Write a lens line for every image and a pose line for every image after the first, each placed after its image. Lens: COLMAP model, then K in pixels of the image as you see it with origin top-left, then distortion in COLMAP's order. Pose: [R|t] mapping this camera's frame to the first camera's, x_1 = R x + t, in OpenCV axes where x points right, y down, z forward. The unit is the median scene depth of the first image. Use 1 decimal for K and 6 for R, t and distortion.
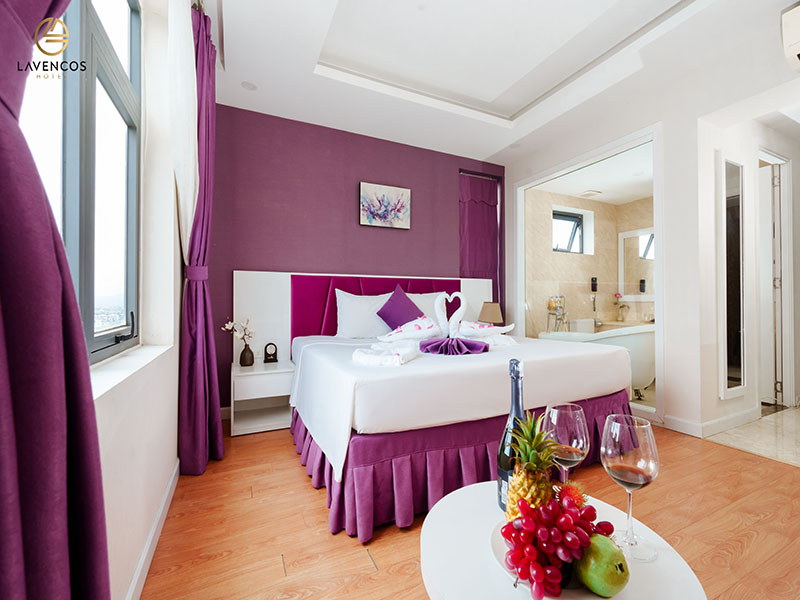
lens RADIAL K [[355.4, 0, 397.0], [0, 355.4, 304.1], [0, 0, 1]] dist [-0.000634, -0.000026]
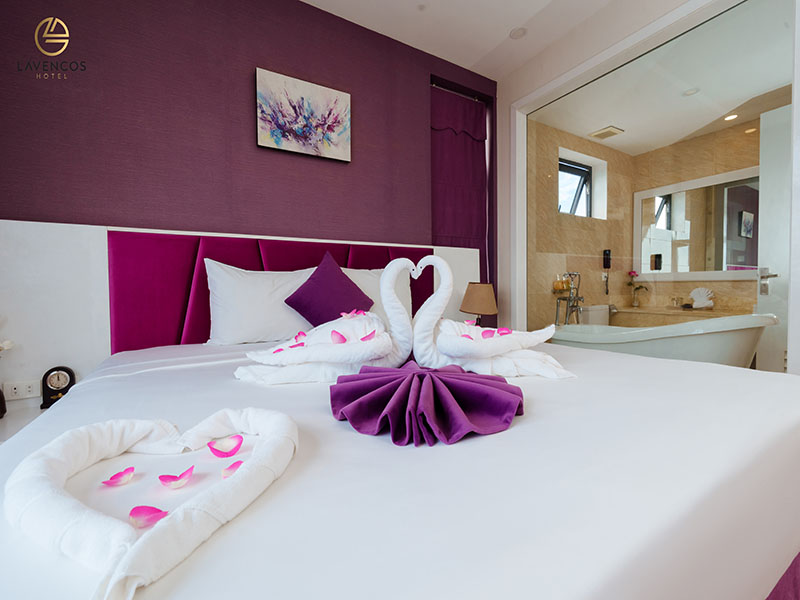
lens RADIAL K [[347.8, 0, 400.0], [0, 347.8, 300.0], [0, 0, 1]] dist [-0.001657, -0.000072]
pose [[0.995964, -0.013226, 0.088771, 0.065378], [0.010554, 0.999479, 0.030501, 0.006166], [-0.089129, -0.029441, 0.995585, 0.405987]]
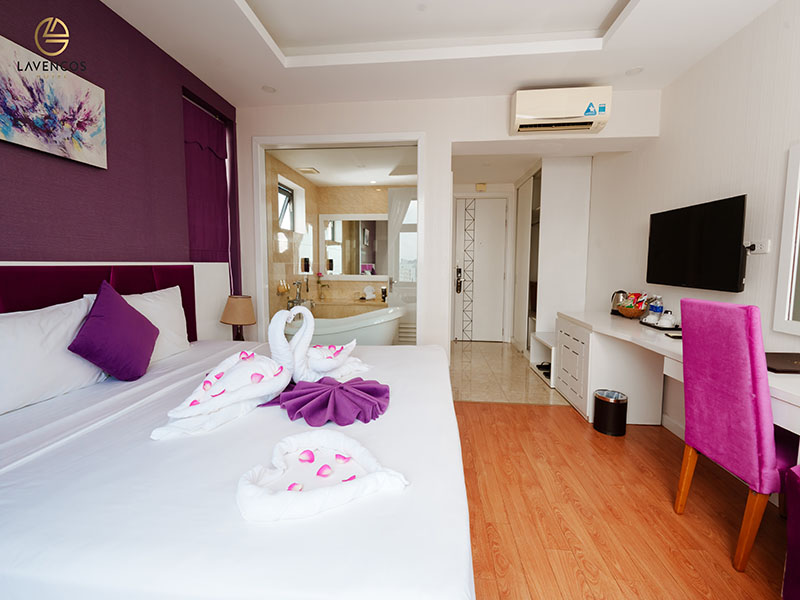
lens RADIAL K [[347.8, 0, 400.0], [0, 347.8, 300.0], [0, 0, 1]] dist [-0.001657, -0.000072]
pose [[0.520057, -0.082313, 0.850156, -0.191185], [-0.005535, 0.995000, 0.099722, -0.076745], [-0.854113, -0.056567, 0.517002, 0.371388]]
